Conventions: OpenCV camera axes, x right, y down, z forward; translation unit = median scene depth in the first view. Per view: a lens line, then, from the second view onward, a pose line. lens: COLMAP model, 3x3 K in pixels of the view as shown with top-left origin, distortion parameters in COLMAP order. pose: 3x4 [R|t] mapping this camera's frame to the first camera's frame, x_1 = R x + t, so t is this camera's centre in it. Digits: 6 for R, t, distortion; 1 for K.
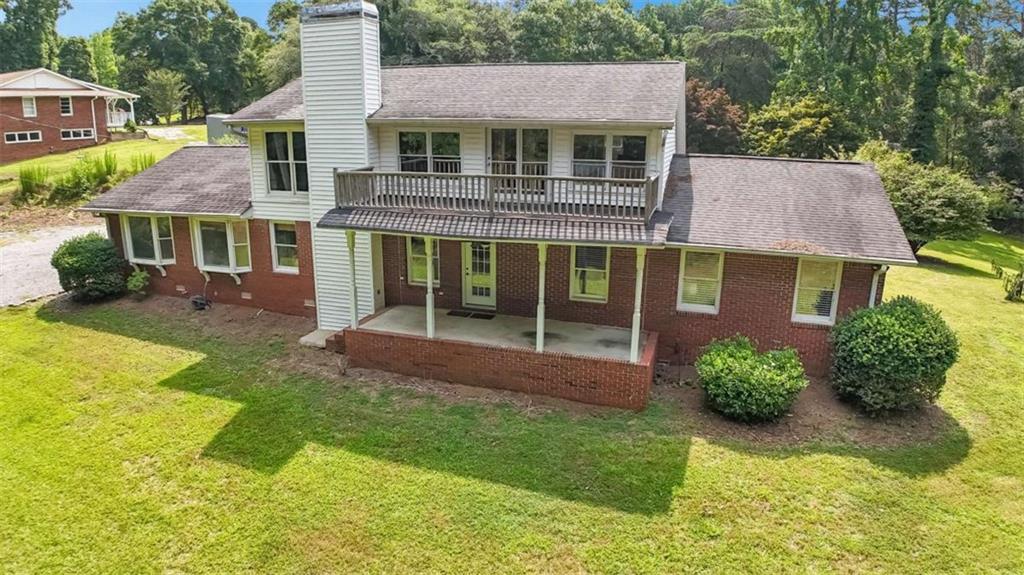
lens RADIAL K [[631.9, 0, 512.0], [0, 631.9, 287.5], [0, 0, 1]] dist [-0.115733, 0.006090]
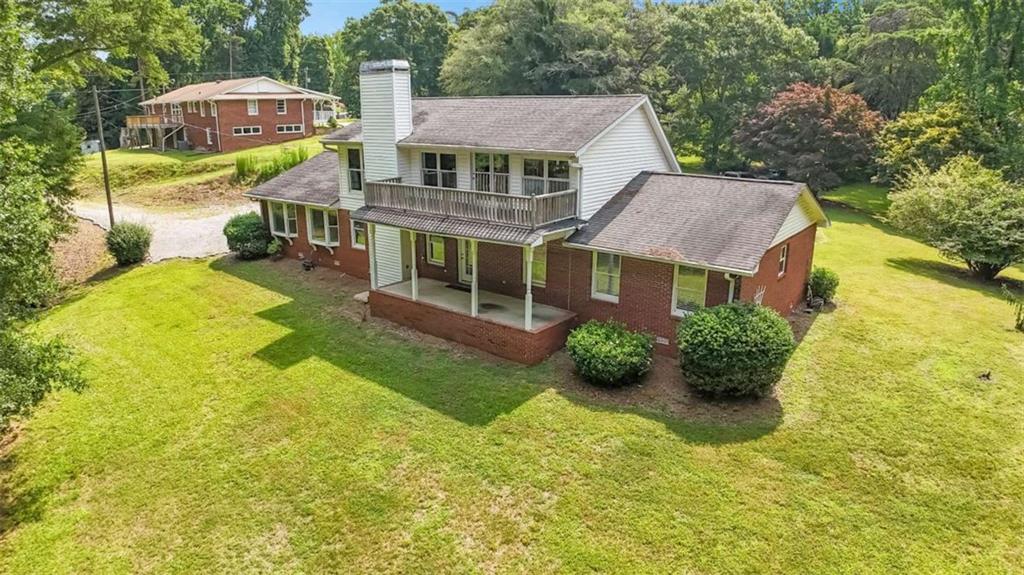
lens RADIAL K [[631.9, 0, 512.0], [0, 631.9, 287.5], [0, 0, 1]] dist [-0.115733, 0.006090]
pose [[0.938452, 0.087957, -0.334023, 0.429249], [-0.081507, 0.996116, 0.033306, -0.010959], [0.335655, -0.004031, 0.941976, -0.210706]]
